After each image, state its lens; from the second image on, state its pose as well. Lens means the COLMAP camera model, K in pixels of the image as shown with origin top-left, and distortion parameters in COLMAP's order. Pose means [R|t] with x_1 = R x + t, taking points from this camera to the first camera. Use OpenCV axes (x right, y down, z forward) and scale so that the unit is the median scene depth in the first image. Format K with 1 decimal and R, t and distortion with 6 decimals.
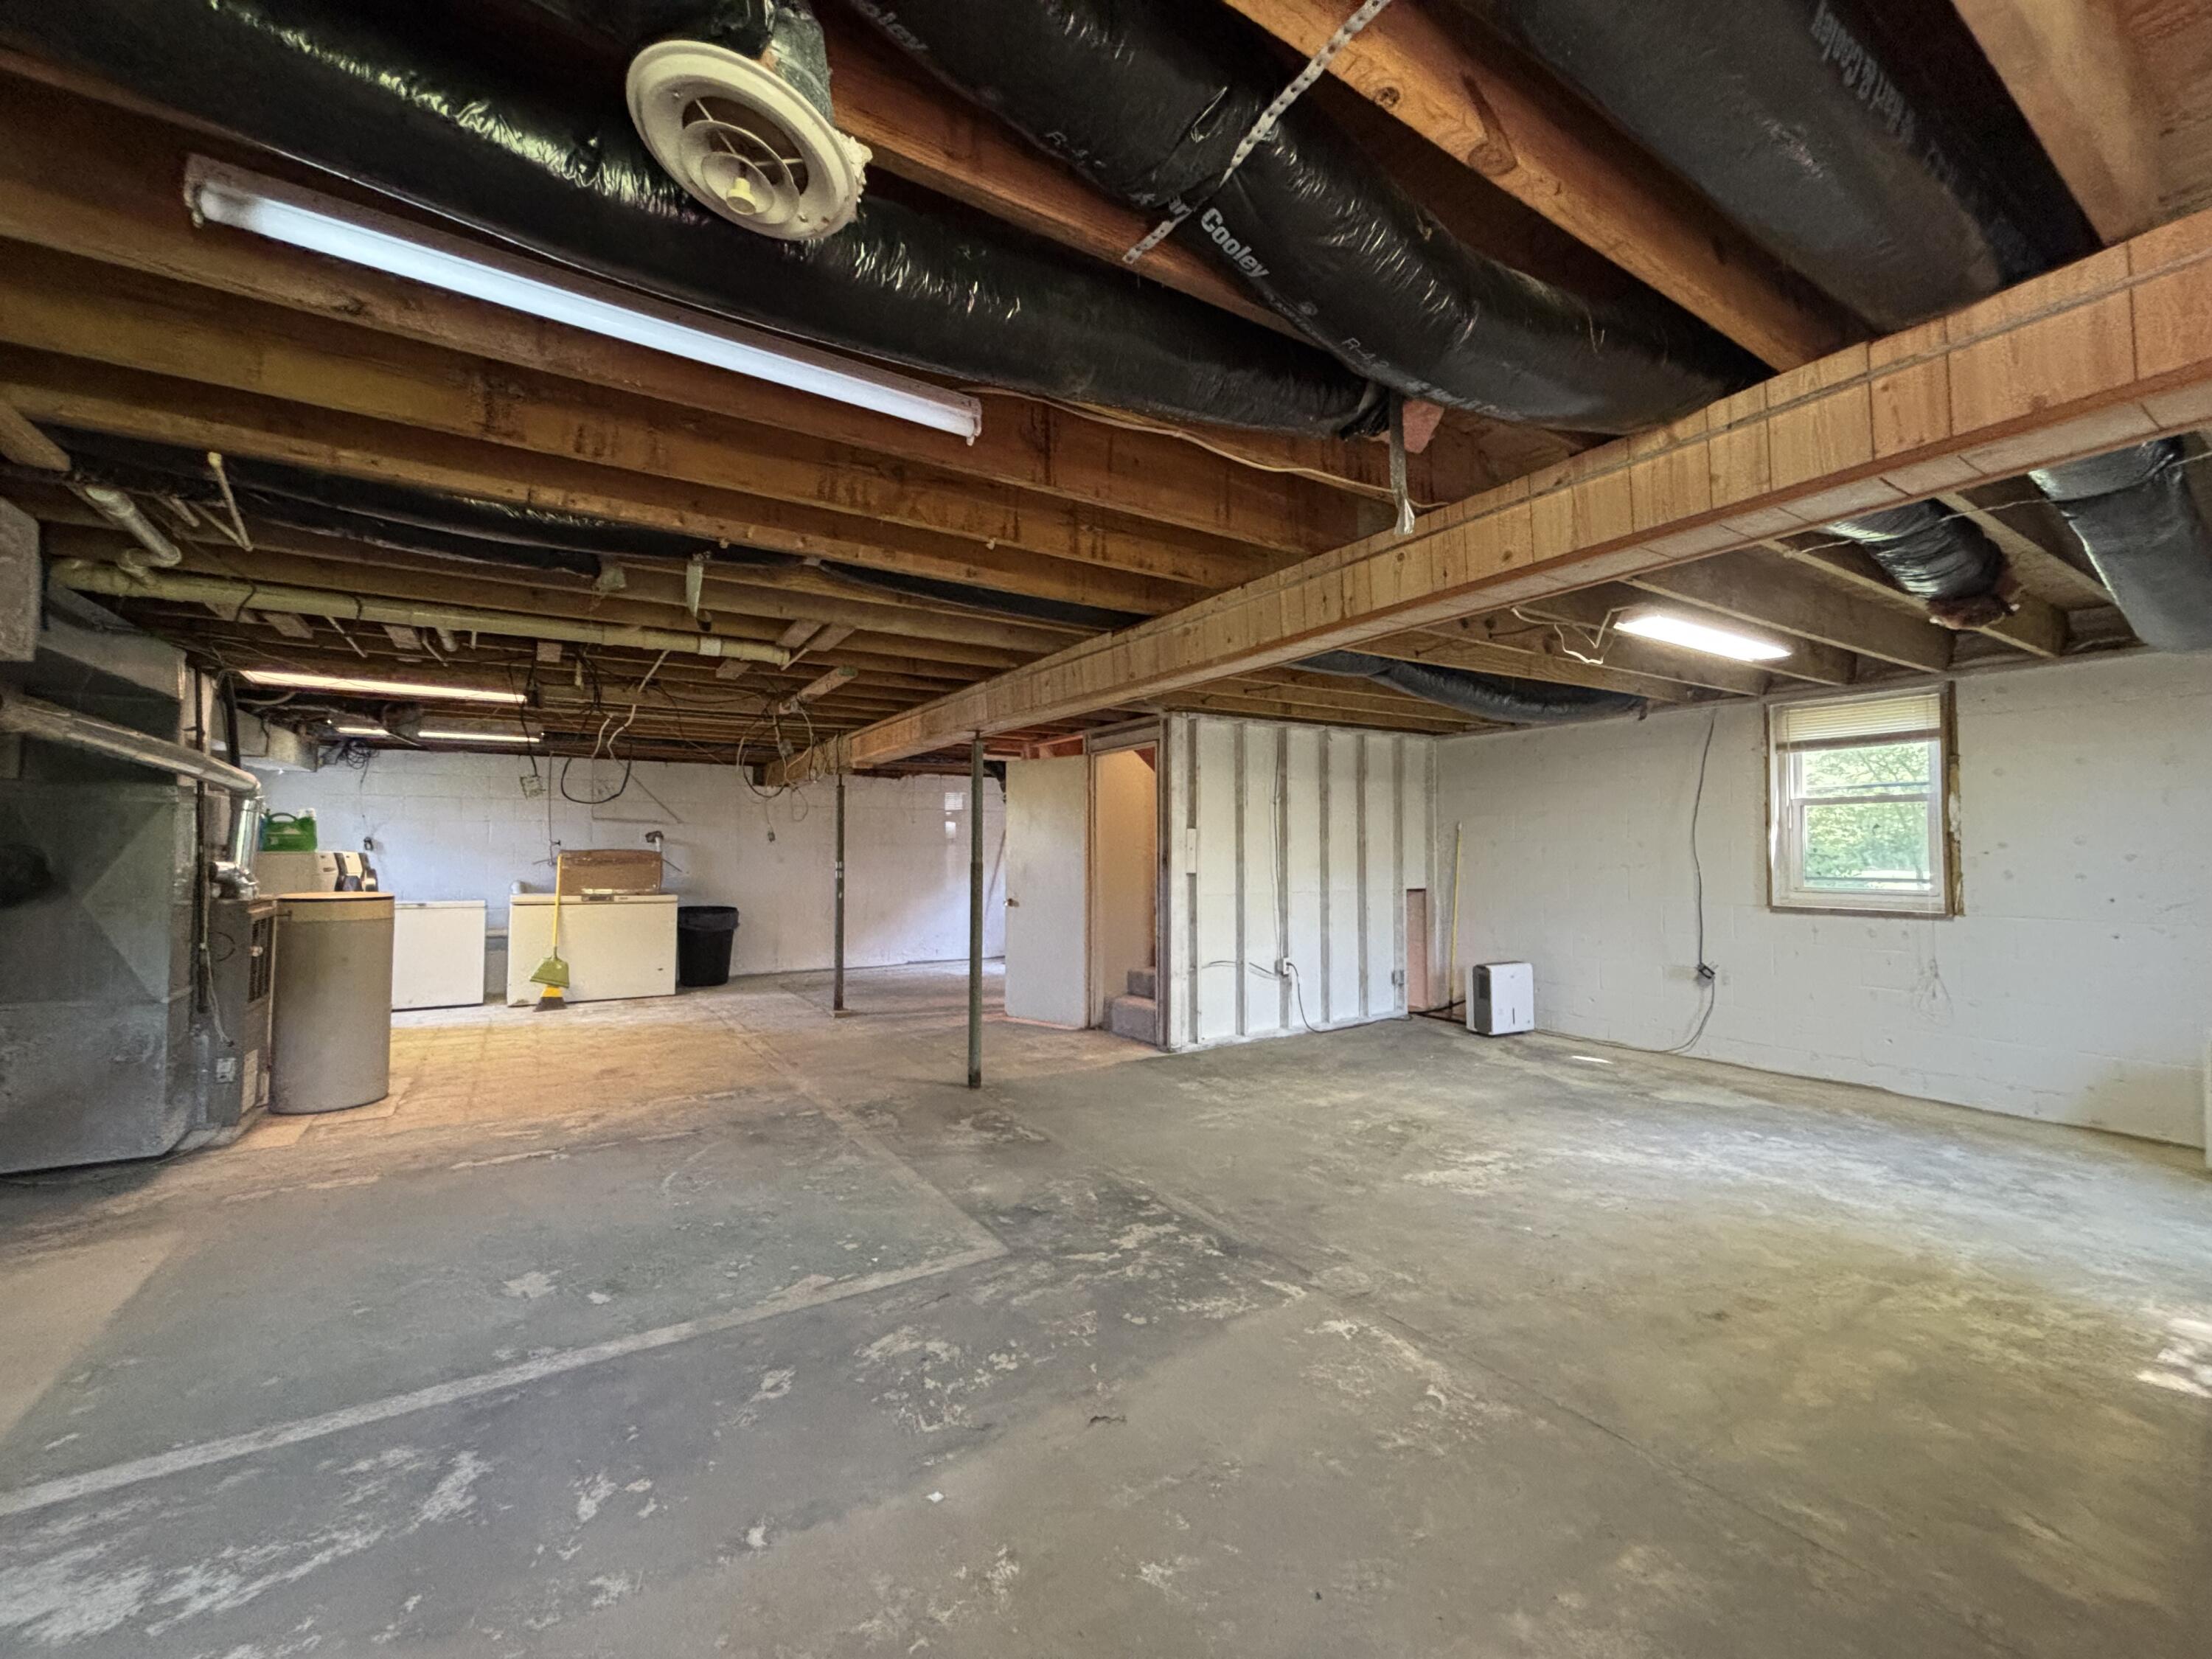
lens RADIAL K [[898.9, 0, 1110.4], [0, 898.9, 814.8], [0, 0, 1]] dist [0.000044, 0.000430]
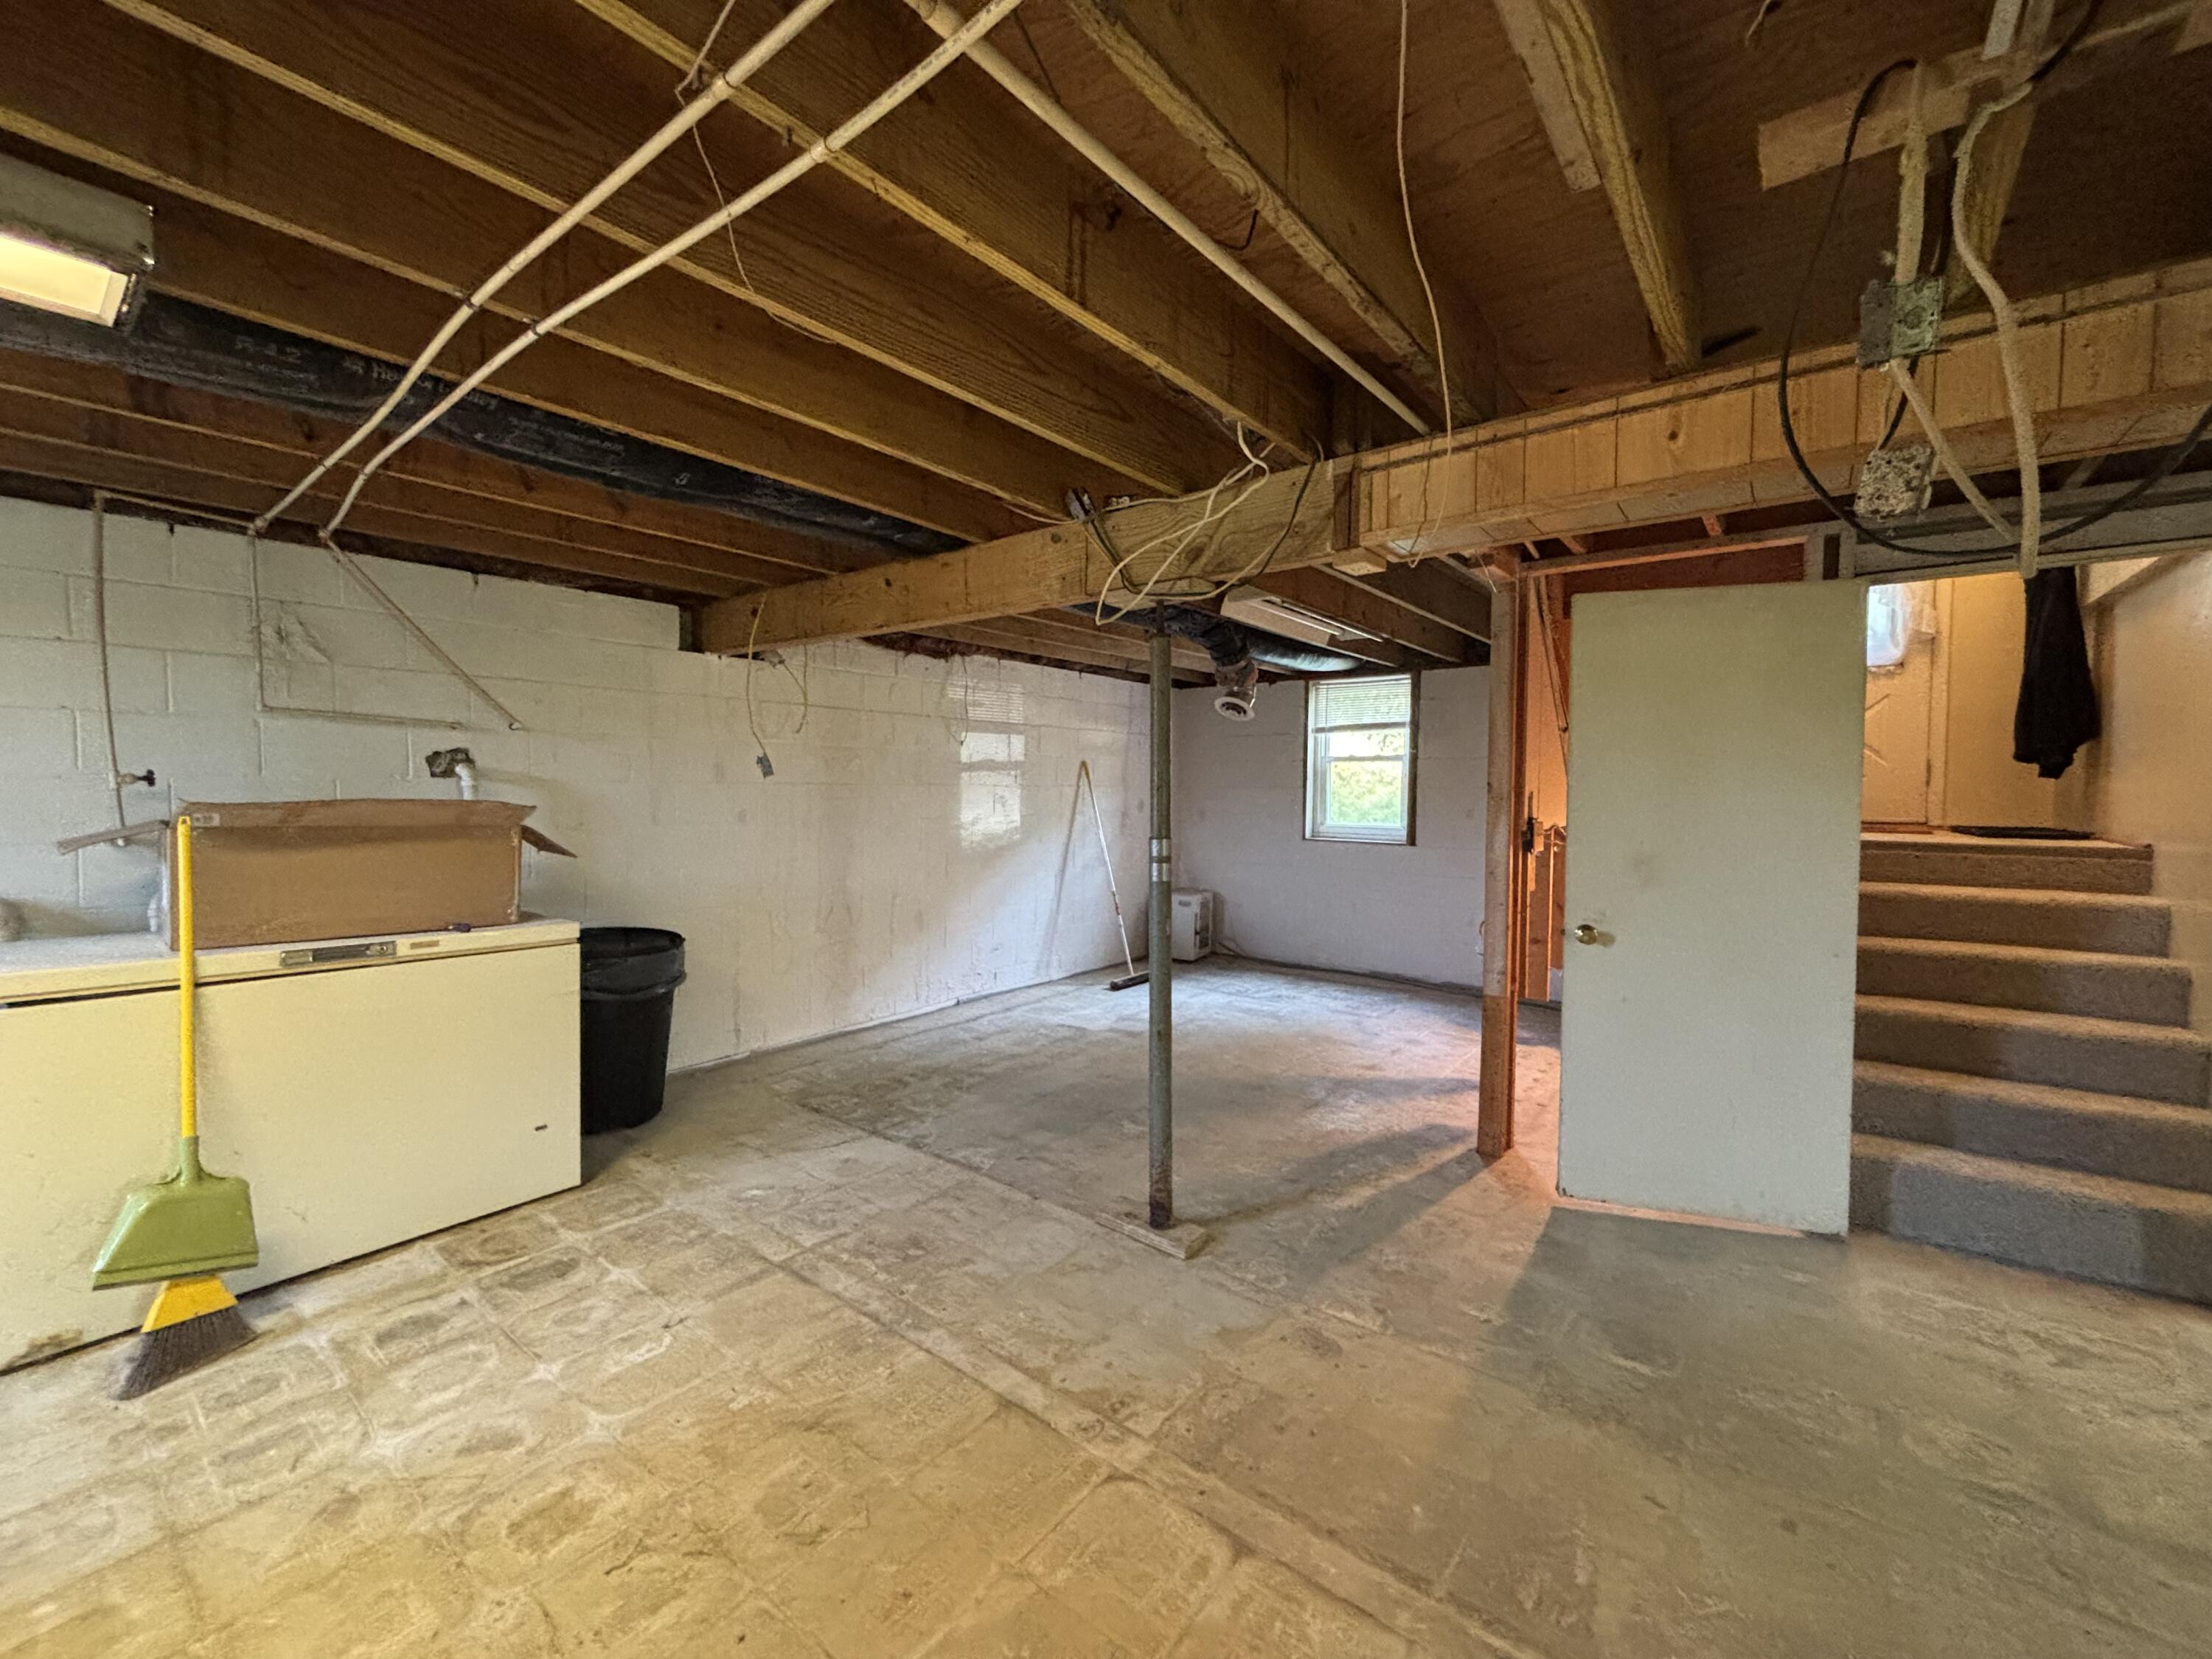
lens RADIAL K [[898.9, 0, 1106.0], [0, 898.9, 823.8], [0, 0, 1]] dist [0.000044, 0.000430]
pose [[0.950426, -0.004892, 0.310912, -0.886492], [-0.020425, 0.996735, 0.078119, 0.035886], [-0.310279, -0.080597, 0.947223, 1.332052]]
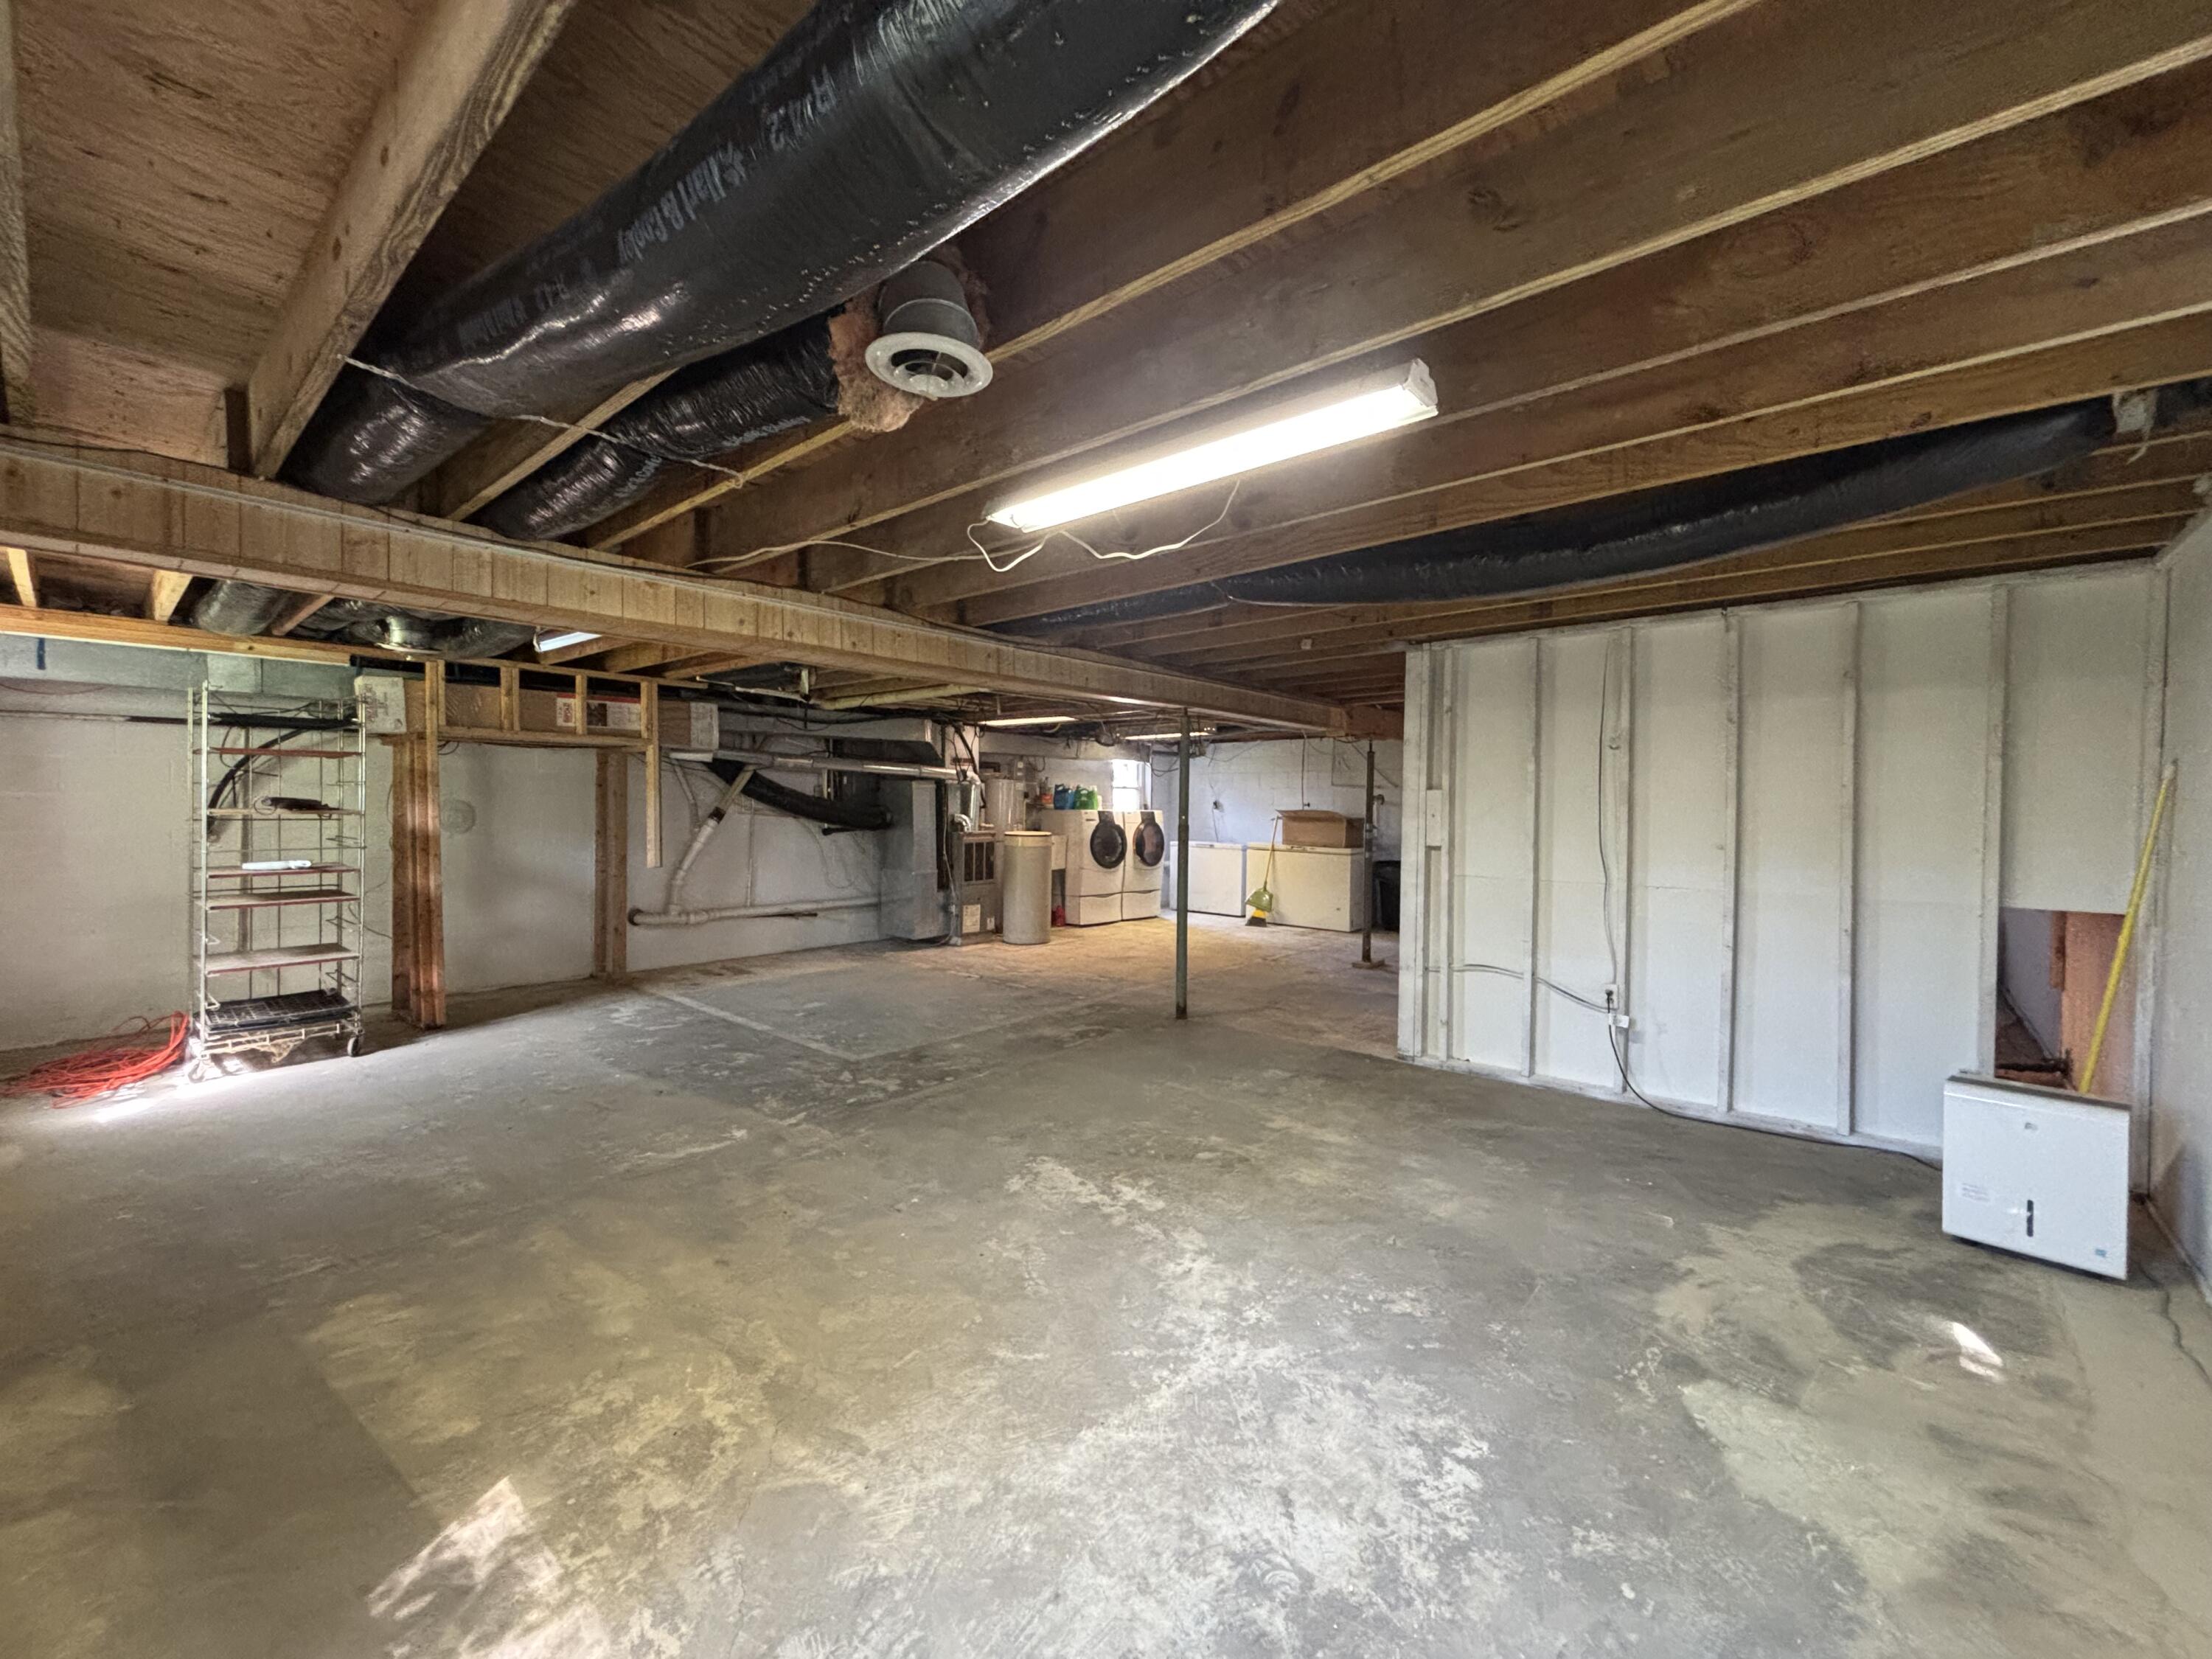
lens RADIAL K [[898.9, 0, 1114.6], [0, 898.9, 829.5], [0, 0, 1]] dist [0.000044, 0.000430]
pose [[0.284665, 0.029805, -0.958164, 1.271832], [0.033440, 0.998600, 0.040997, 0.012201], [0.958044, -0.043711, 0.283270, 0.816068]]
